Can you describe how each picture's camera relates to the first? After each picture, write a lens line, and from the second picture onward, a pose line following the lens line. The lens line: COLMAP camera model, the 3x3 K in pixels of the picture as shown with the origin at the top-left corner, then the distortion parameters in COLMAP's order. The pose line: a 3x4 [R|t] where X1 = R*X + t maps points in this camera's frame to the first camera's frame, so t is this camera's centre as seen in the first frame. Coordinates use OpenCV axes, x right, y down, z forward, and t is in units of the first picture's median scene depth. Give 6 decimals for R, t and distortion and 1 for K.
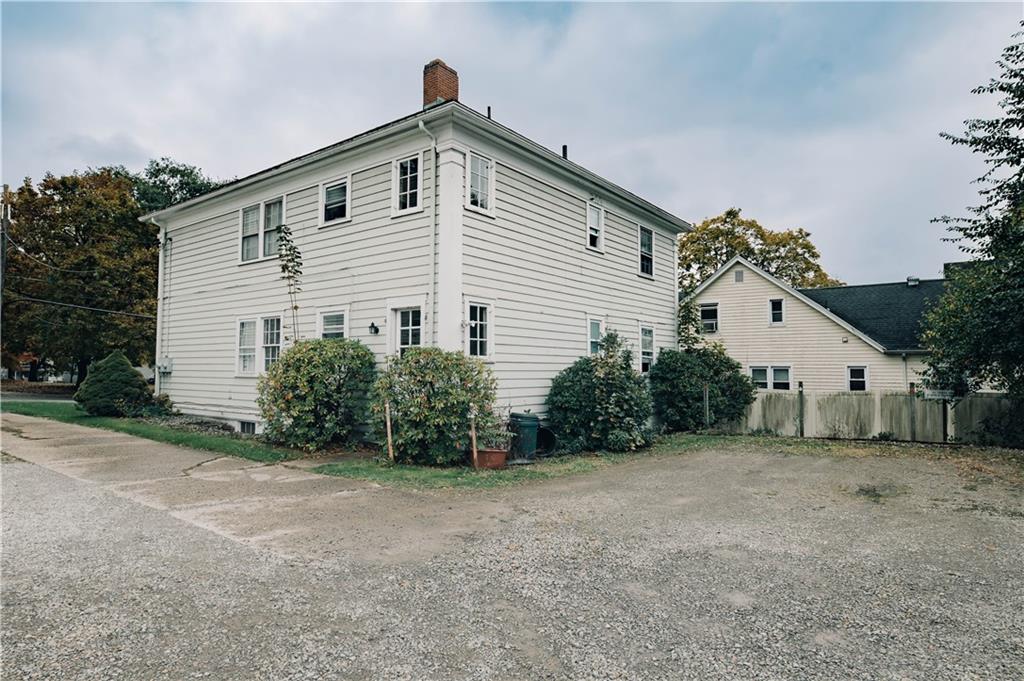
lens RADIAL K [[591.2, 0, 512.0], [0, 591.2, 340.5], [0, 0, 1]] dist [0.001775, 0.000054]
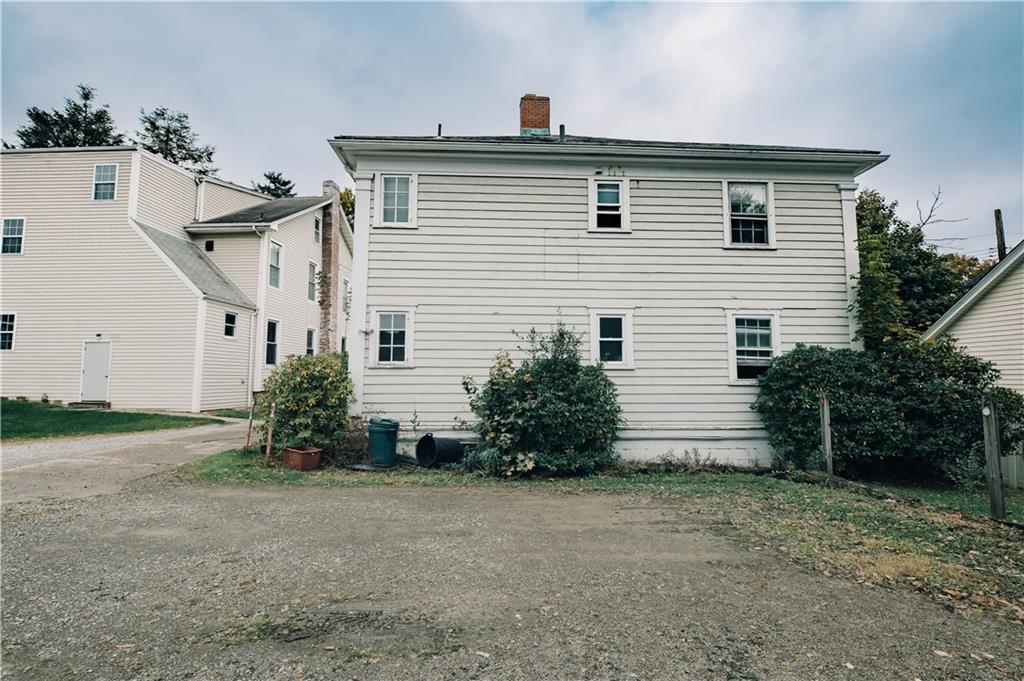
lens RADIAL K [[449.9, 0, 512.0], [0, 449.9, 340.5], [0, 0, 1]] dist [-0.001583, -0.000089]
pose [[0.644413, -0.060069, -0.762314, 0.530898], [0.035604, 0.998186, -0.048558, 0.027005], [0.763848, 0.004150, 0.645383, 0.491441]]
